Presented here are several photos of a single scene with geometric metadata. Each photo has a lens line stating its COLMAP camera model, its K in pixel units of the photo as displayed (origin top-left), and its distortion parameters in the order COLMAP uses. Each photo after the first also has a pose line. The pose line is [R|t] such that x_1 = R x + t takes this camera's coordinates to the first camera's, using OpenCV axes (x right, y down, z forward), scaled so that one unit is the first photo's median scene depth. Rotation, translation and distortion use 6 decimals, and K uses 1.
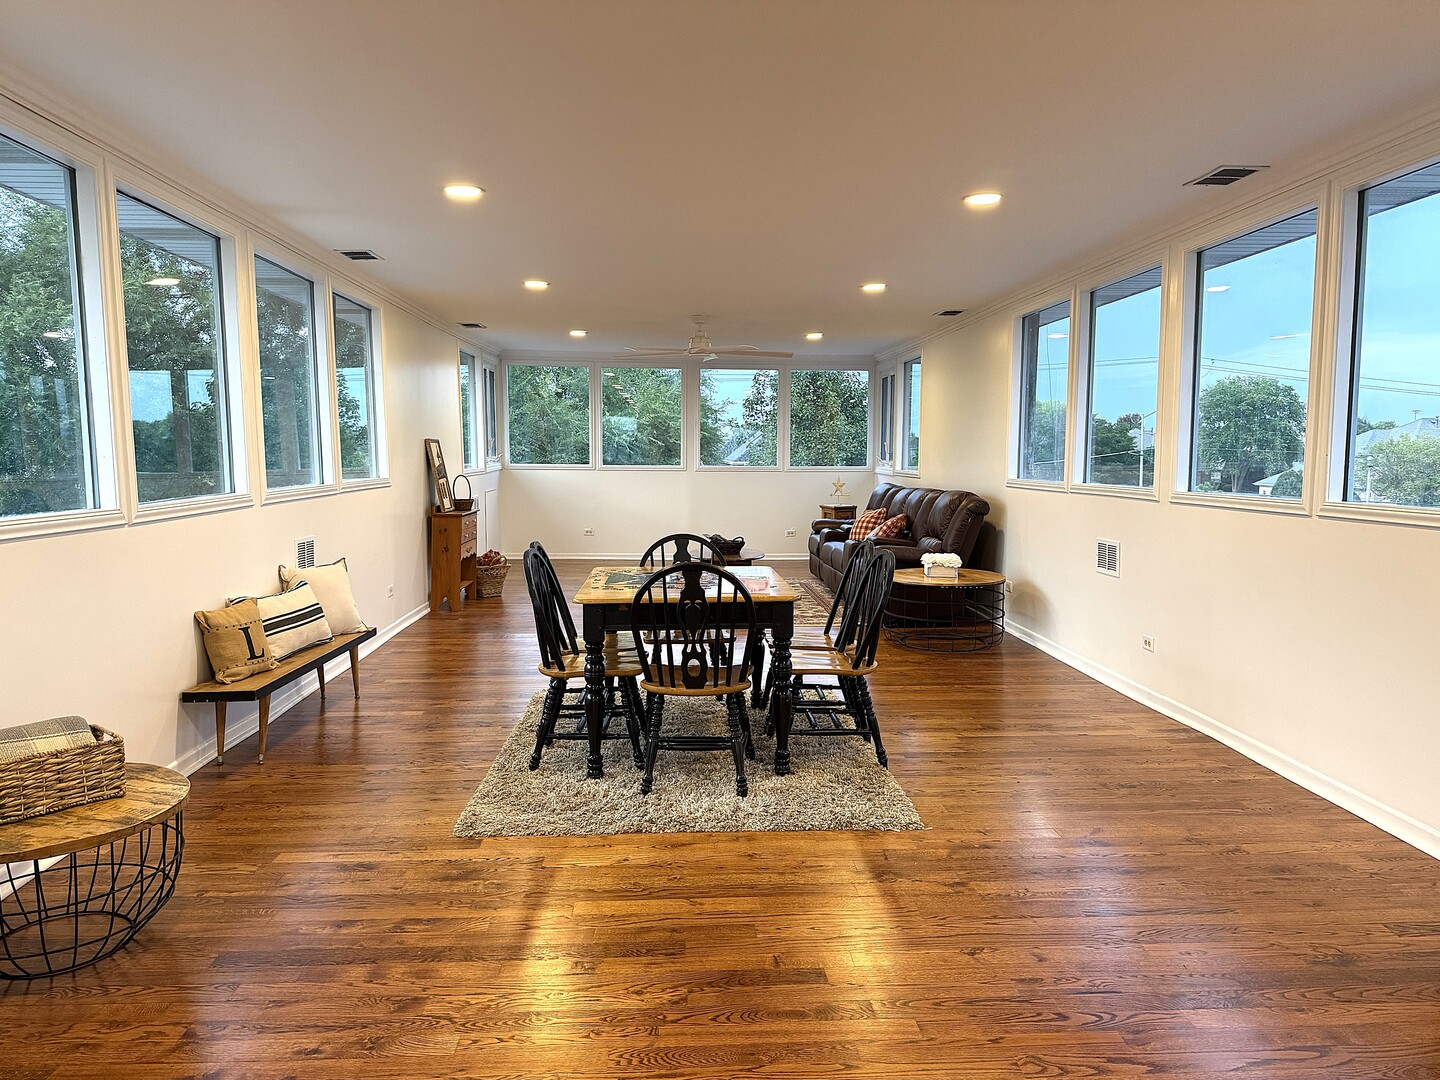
lens RADIAL K [[1028.3, 0, 729.2], [0, 1028.3, 544.1], [0, 0, 1]] dist [0.017987, -0.030797]
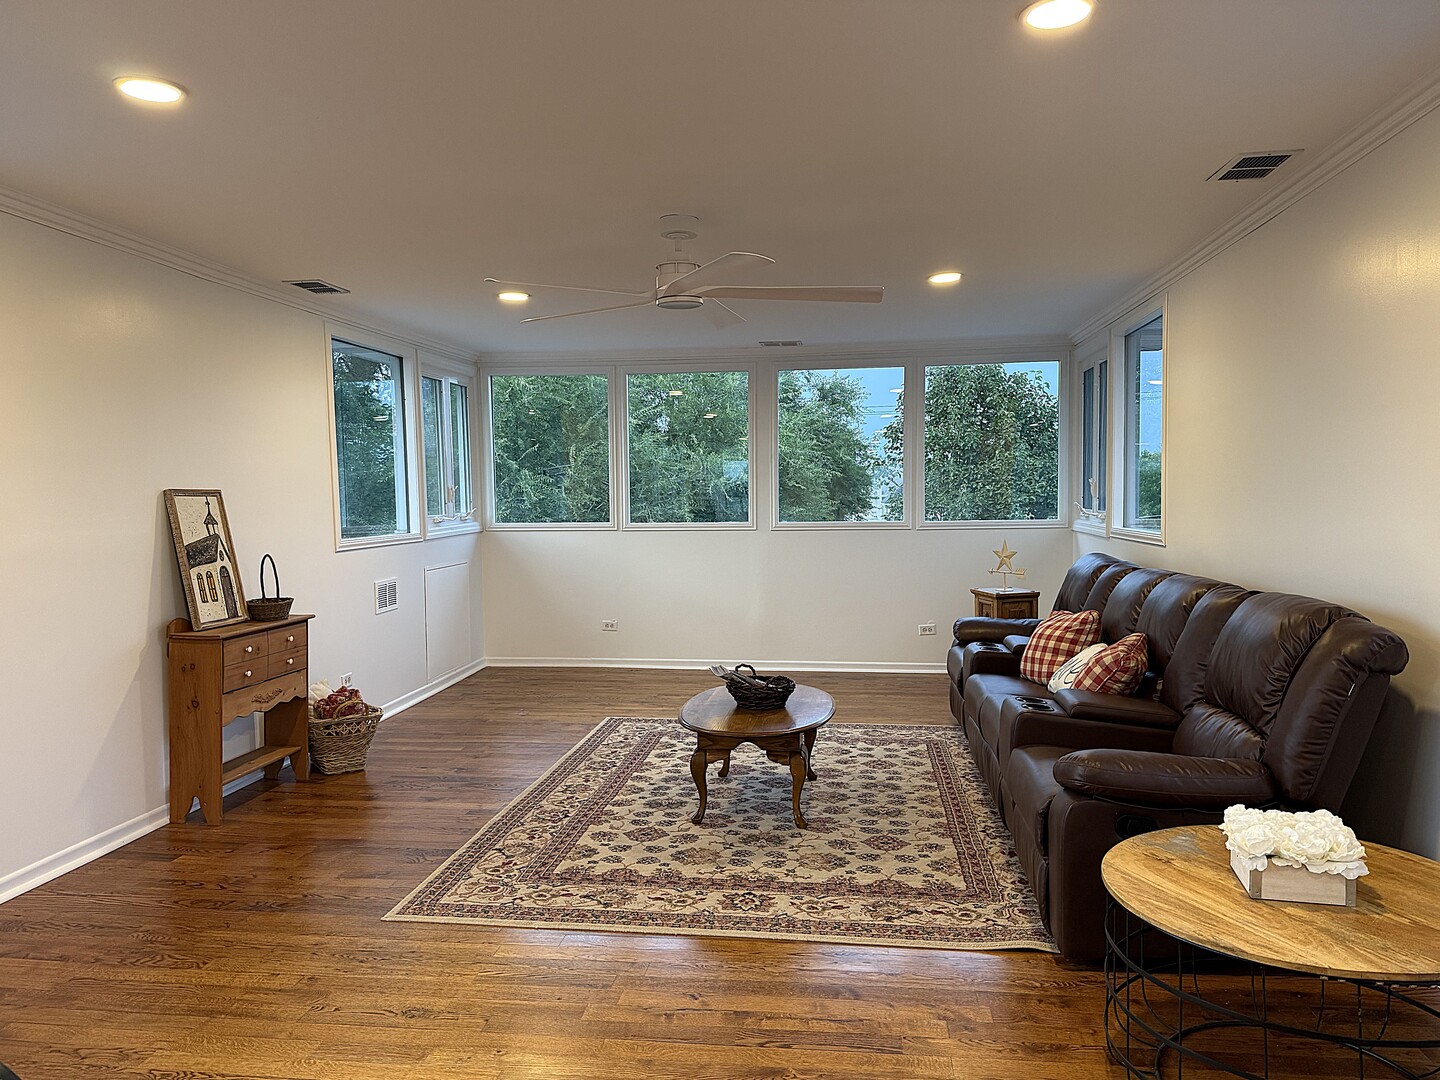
lens RADIAL K [[1028.3, 0, 705.8], [0, 1028.3, 553.4], [0, 0, 1]] dist [0.017987, -0.030797]
pose [[0.979552, -0.008299, -0.201019, 0.065218], [0.001235, 0.999378, -0.035241, -0.042979], [0.201186, 0.034272, 0.978953, 0.457635]]
